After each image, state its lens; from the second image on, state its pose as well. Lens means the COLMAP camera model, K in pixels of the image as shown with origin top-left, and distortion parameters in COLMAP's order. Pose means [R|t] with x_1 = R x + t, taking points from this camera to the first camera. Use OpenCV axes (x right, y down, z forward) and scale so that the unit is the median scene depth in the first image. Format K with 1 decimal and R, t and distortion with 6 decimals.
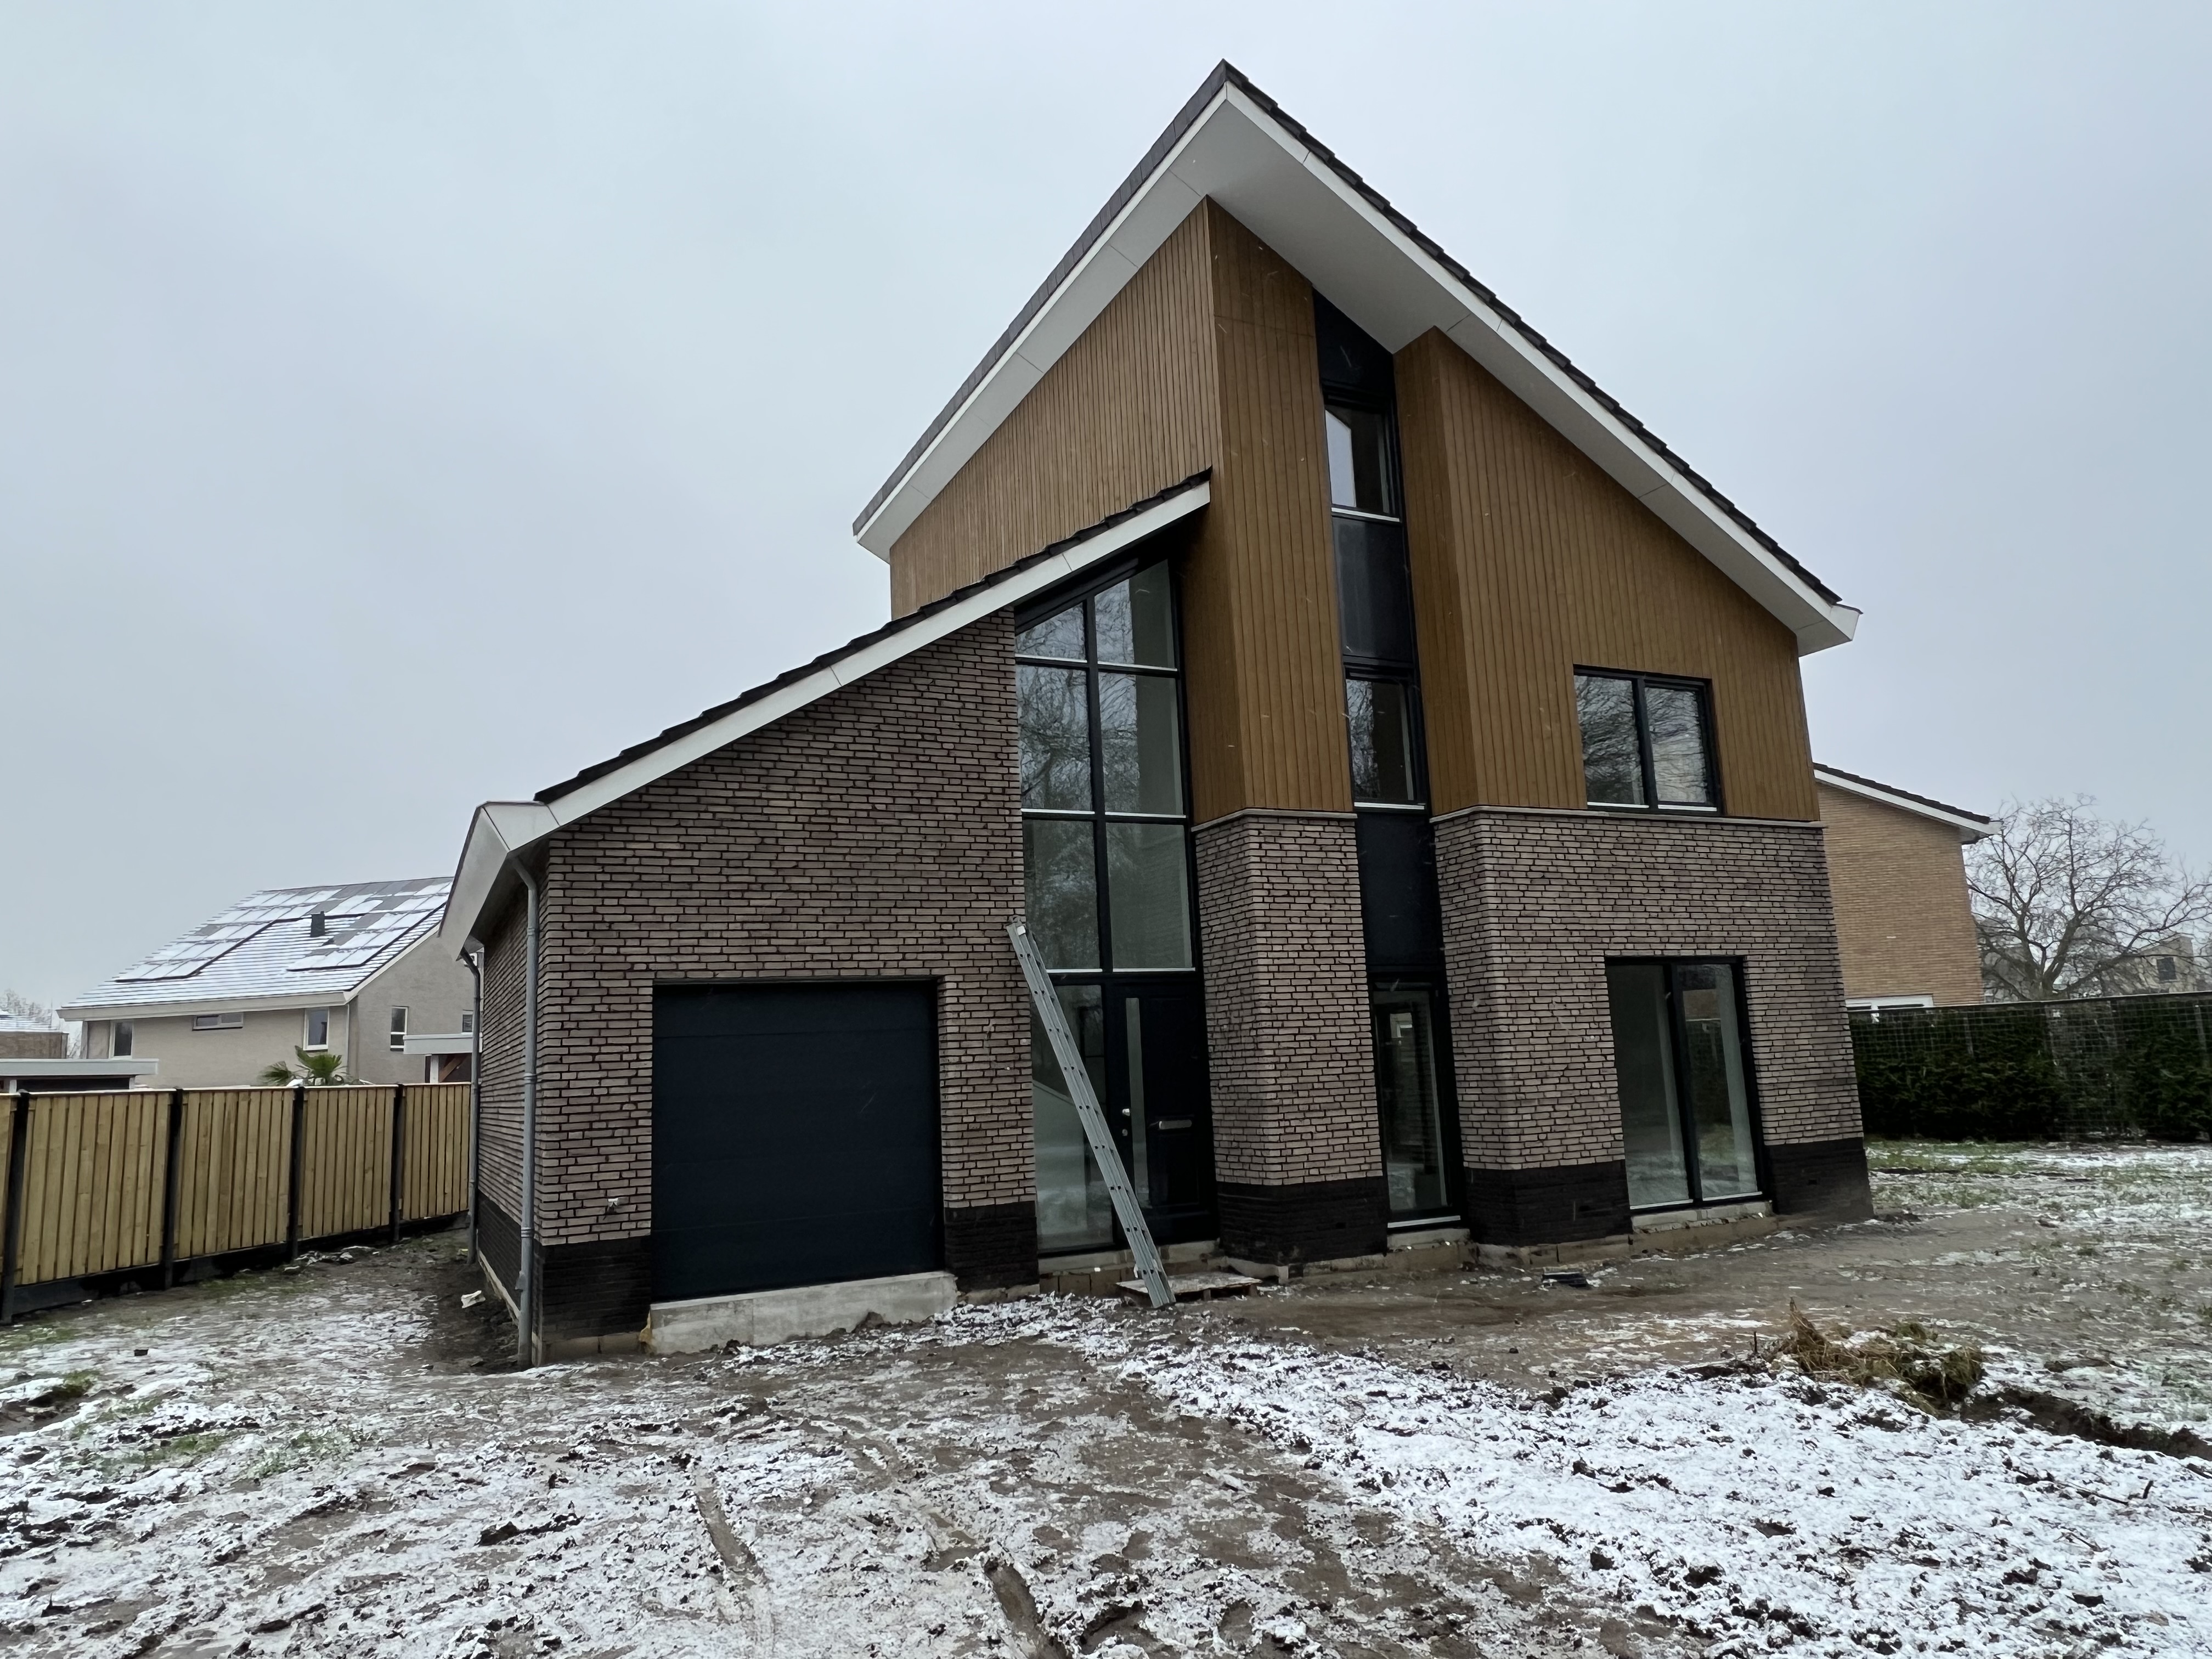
lens RADIAL K [[1391.9, 0, 1106.0], [0, 1391.9, 829.5], [0, 0, 1]] dist [0.007796, 0.000938]
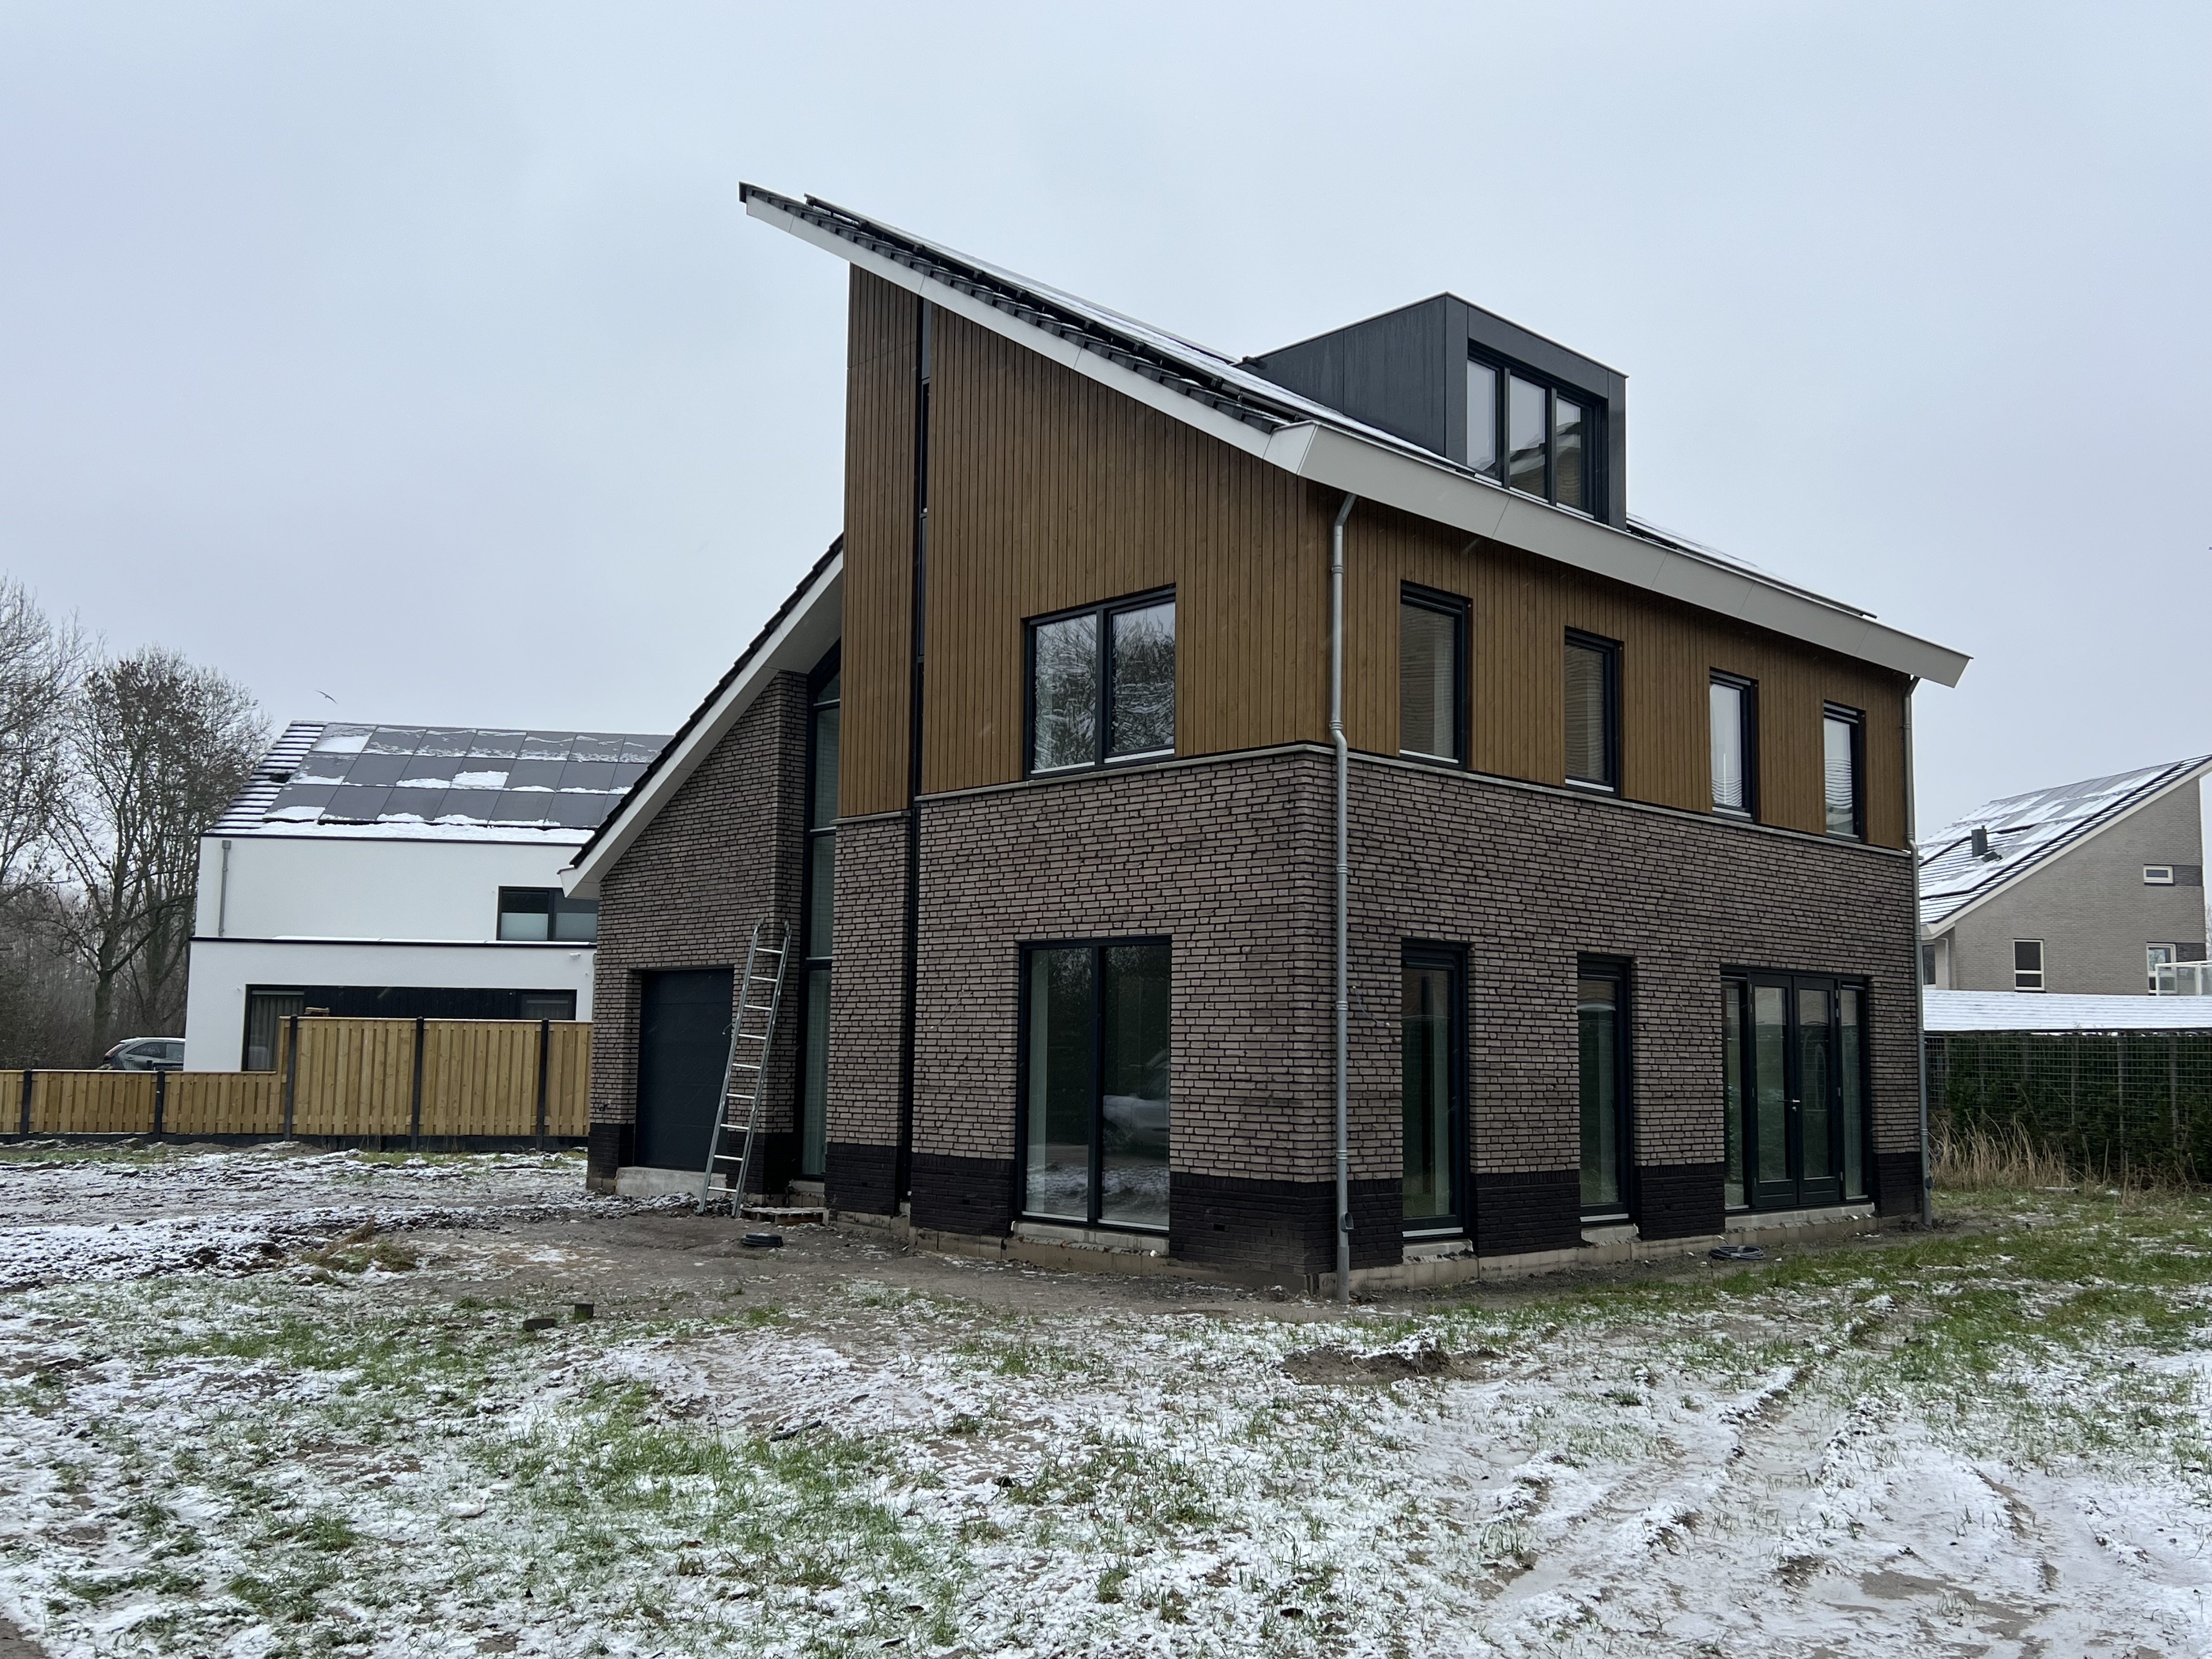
lens RADIAL K [[1947.3, 0, 1106.0], [0, 1947.3, 829.5], [0, 0, 1]] dist [0.211055, -0.000110]
pose [[0.296980, -0.054596, -0.953322, 1.602157], [0.137351, 0.990424, -0.013933, 0.043719], [0.944954, -0.126802, 0.301635, 0.671563]]
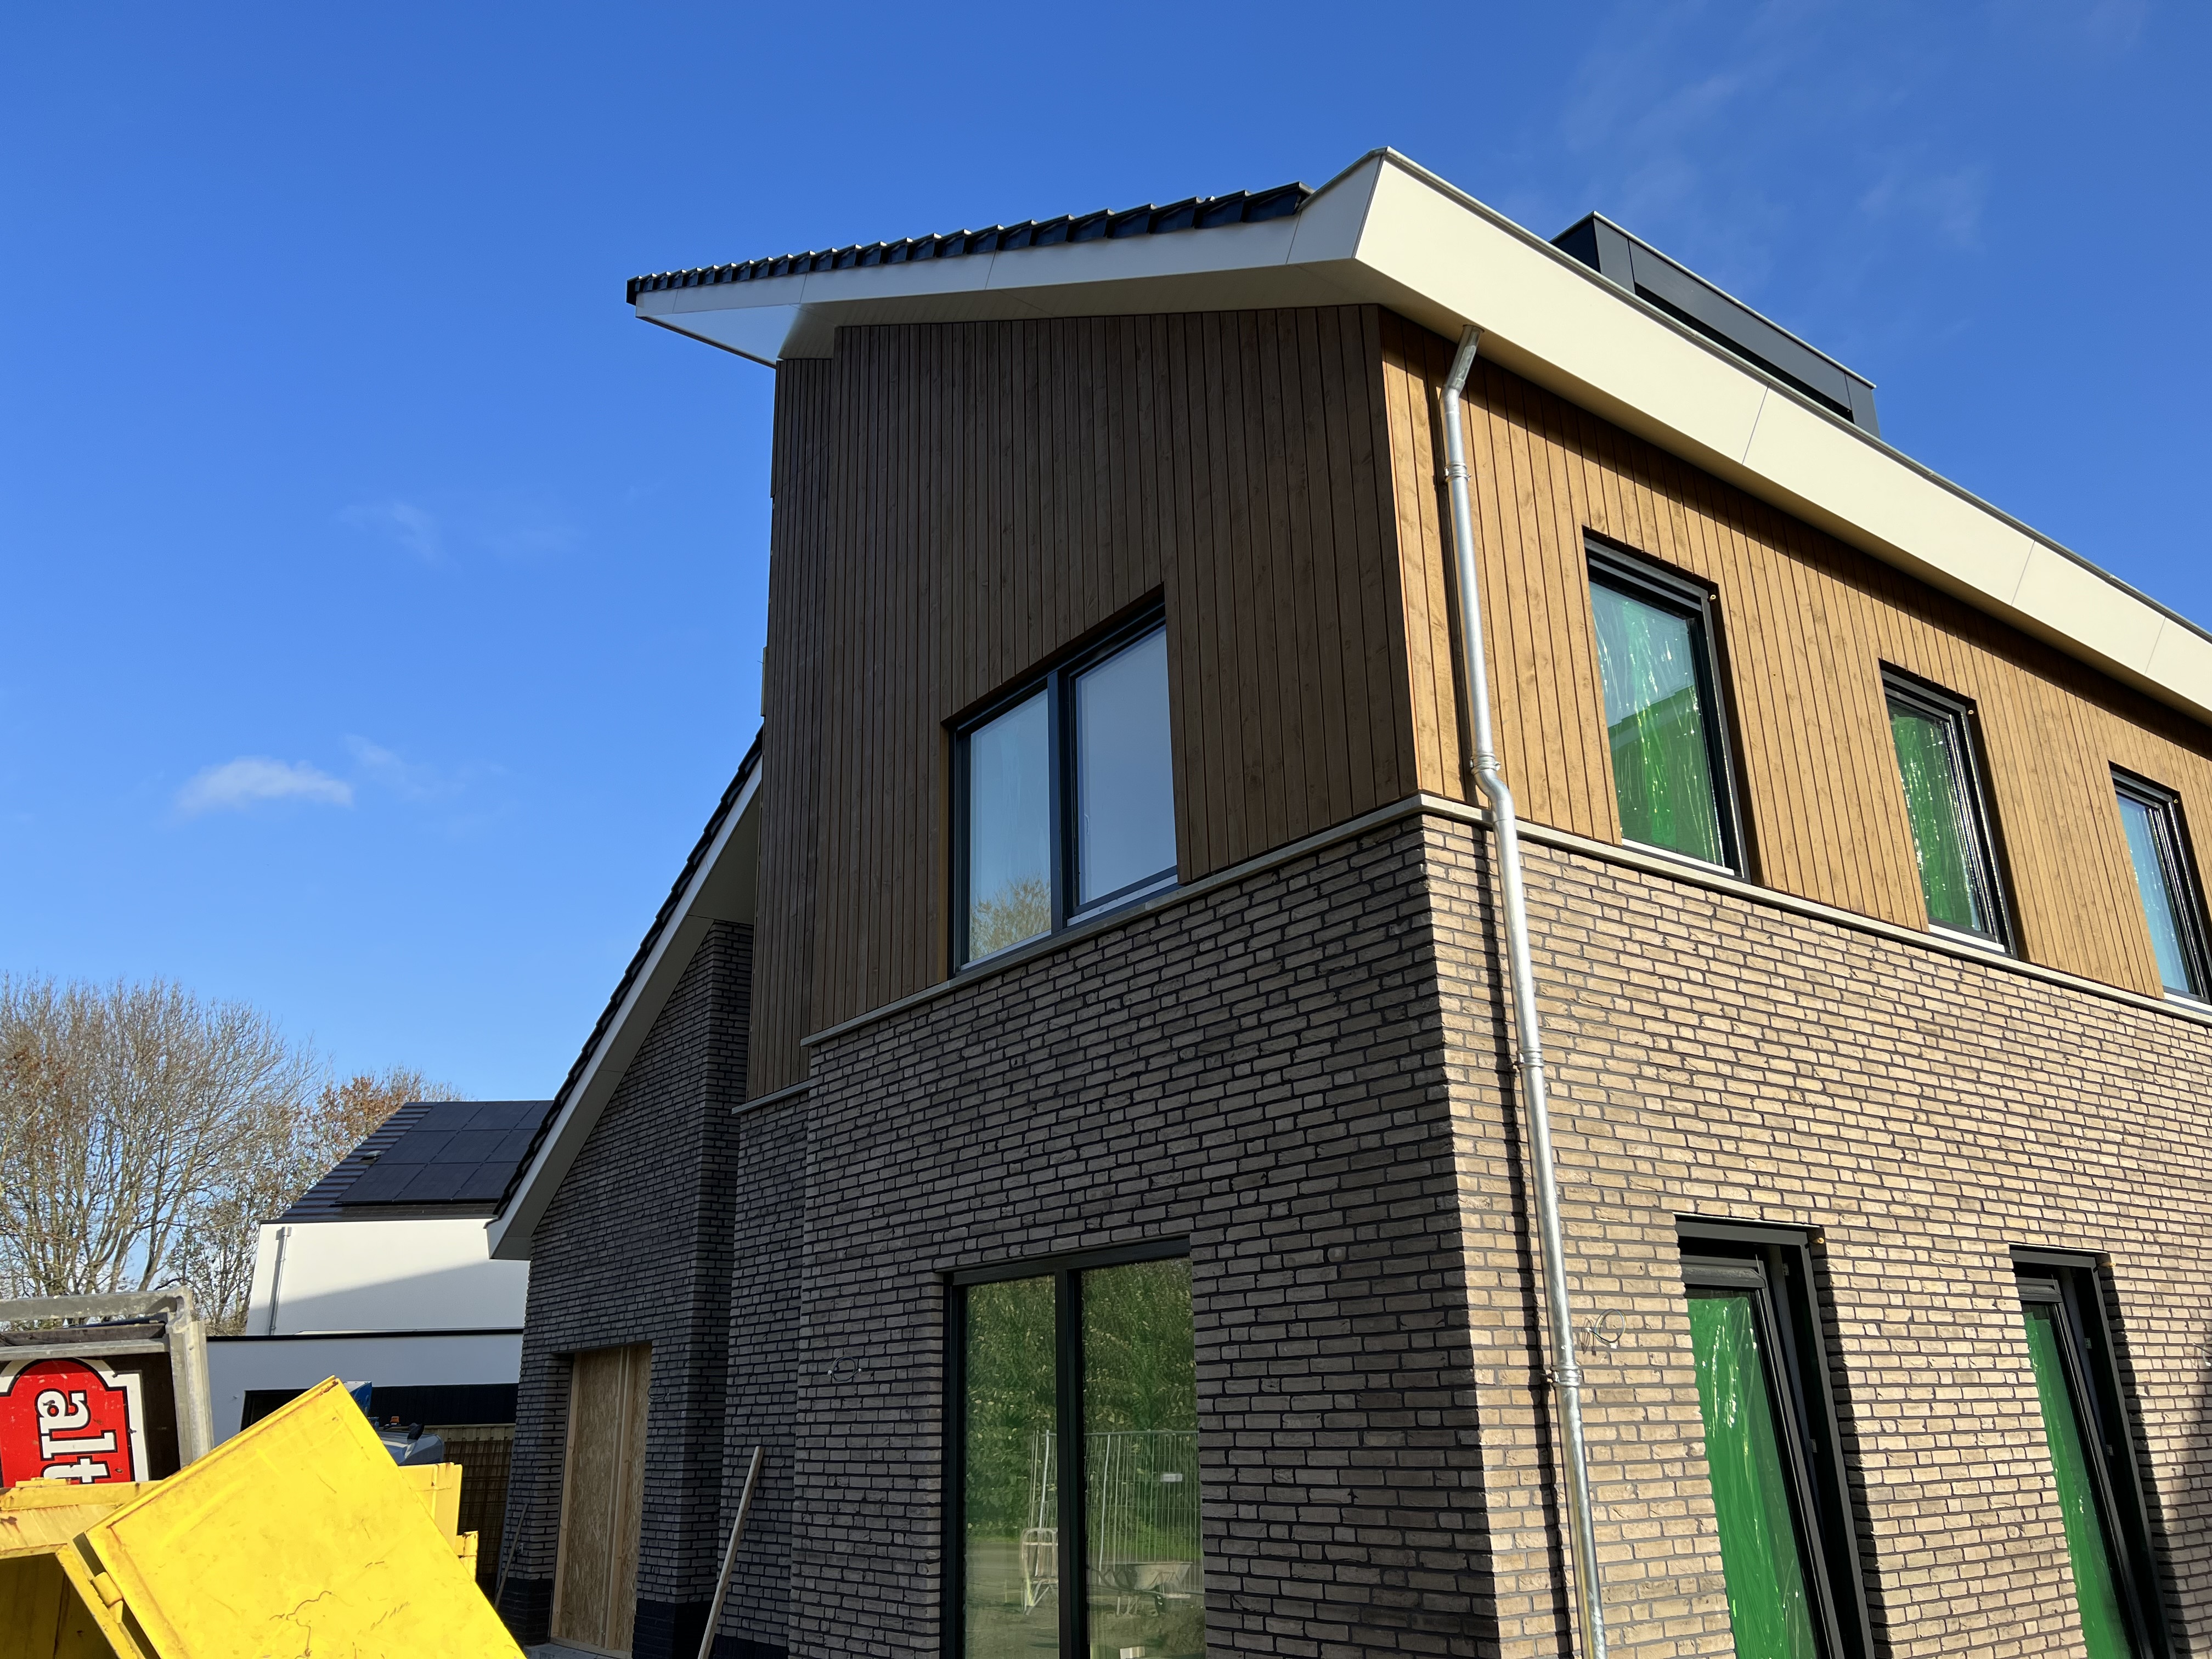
lens RADIAL K [[1686.3, 0, 1077.7], [0, 1686.3, 819.4], [0, 0, 1]] dist [0.032592, -0.039572]
pose [[0.169436, -0.288284, -0.942435, 0.988559], [0.180795, 0.949125, -0.257827, 0.101979], [0.968816, -0.126702, 0.212937, 0.933271]]
